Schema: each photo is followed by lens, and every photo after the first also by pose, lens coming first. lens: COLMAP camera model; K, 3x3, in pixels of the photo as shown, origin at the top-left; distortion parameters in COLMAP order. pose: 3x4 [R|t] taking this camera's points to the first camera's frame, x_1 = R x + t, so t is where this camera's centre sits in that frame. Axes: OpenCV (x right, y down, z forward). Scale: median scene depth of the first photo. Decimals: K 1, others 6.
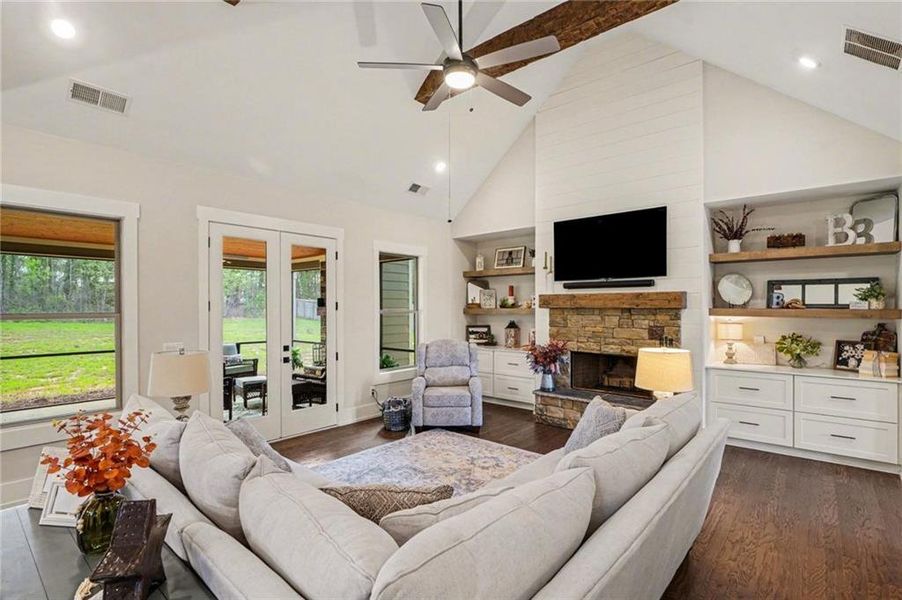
lens RADIAL K [[427.8, 0, 451.2], [0, 427.8, 309.6], [0, 0, 1]] dist [-0.007405, -0.001290]
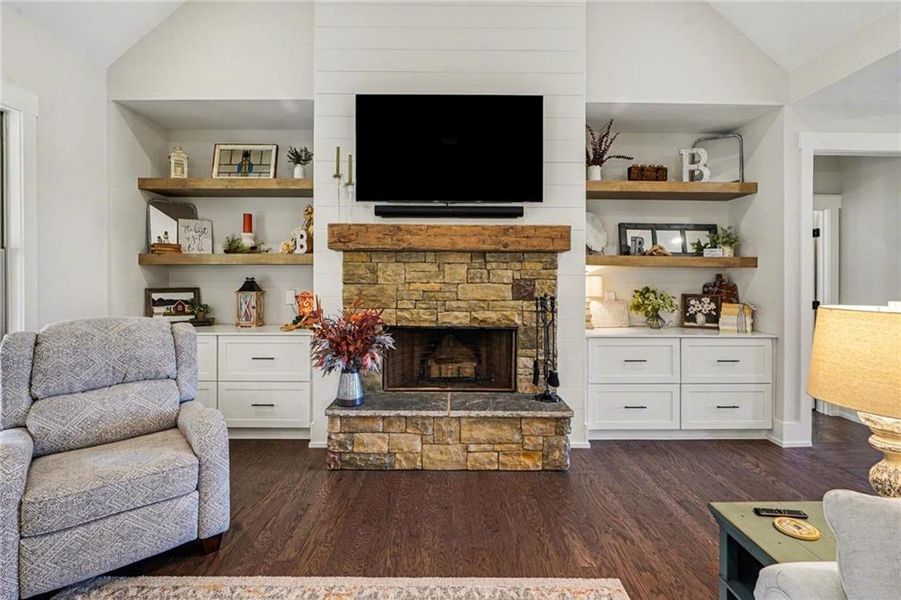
lens RADIAL K [[427.3, 0, 449.2], [0, 427.3, 281.2], [0, 0, 1]] dist [-0.007405, -0.001290]
pose [[0.754641, 0.001993, 0.656135, -0.030557], [-0.001681, 0.999998, -0.001103, 0.038965], [-0.656136, -0.000271, 0.754642, 0.531513]]
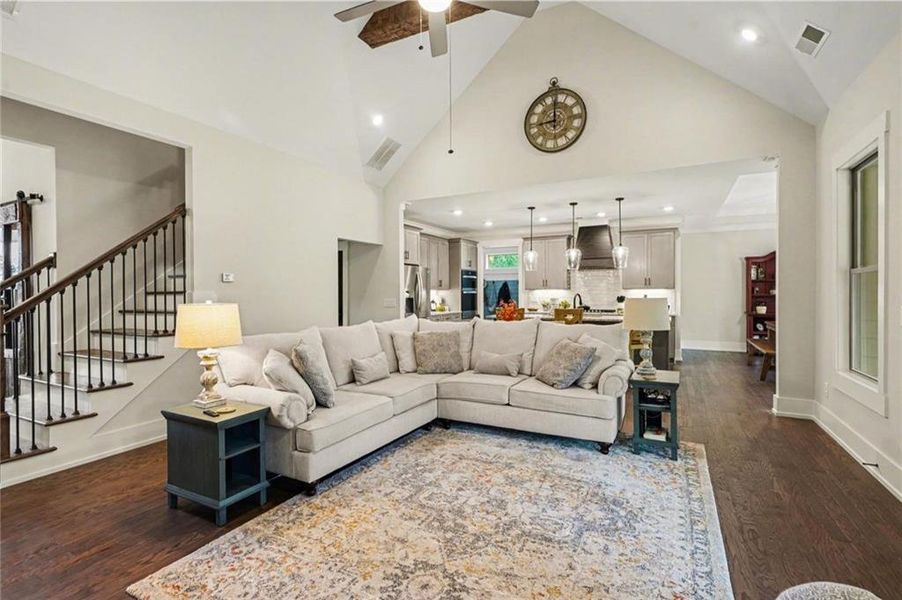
lens RADIAL K [[427.8, 0, 453.6], [0, 427.8, 296.1], [0, 0, 1]] dist [-0.007405, -0.001290]
pose [[-0.971220, 0.007377, -0.238068, 0.115229], [0.003800, 0.999873, 0.015479, 0.037524], [0.238152, 0.014129, -0.971125, 1.076387]]
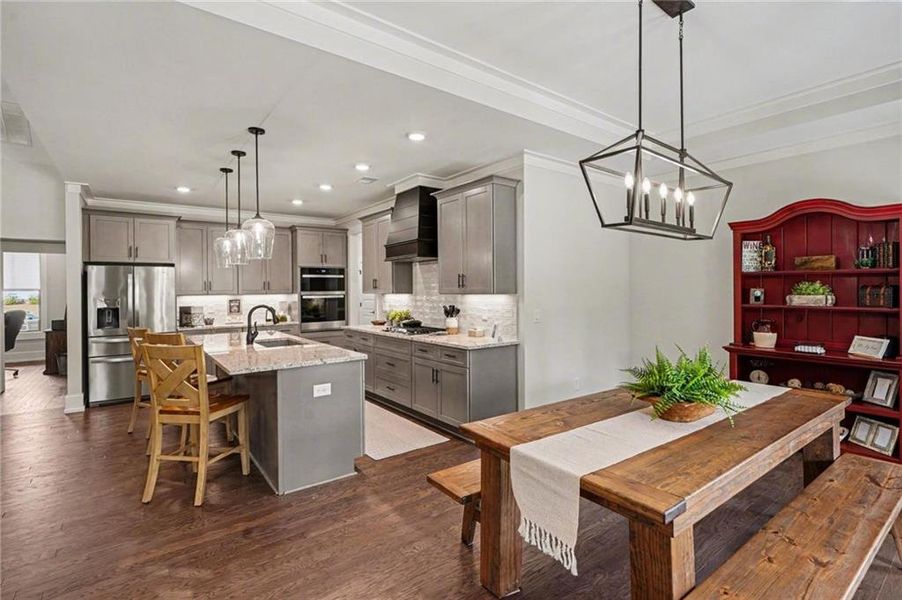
lens RADIAL K [[427.8, 0, 455.4], [0, 427.8, 287.3], [0, 0, 1]] dist [-0.007405, -0.001290]
pose [[-0.980415, 0.012362, 0.196552, -0.999342], [0.013281, 0.999906, 0.003358, 0.021810], [-0.196492, 0.005903, -0.980488, 0.600530]]
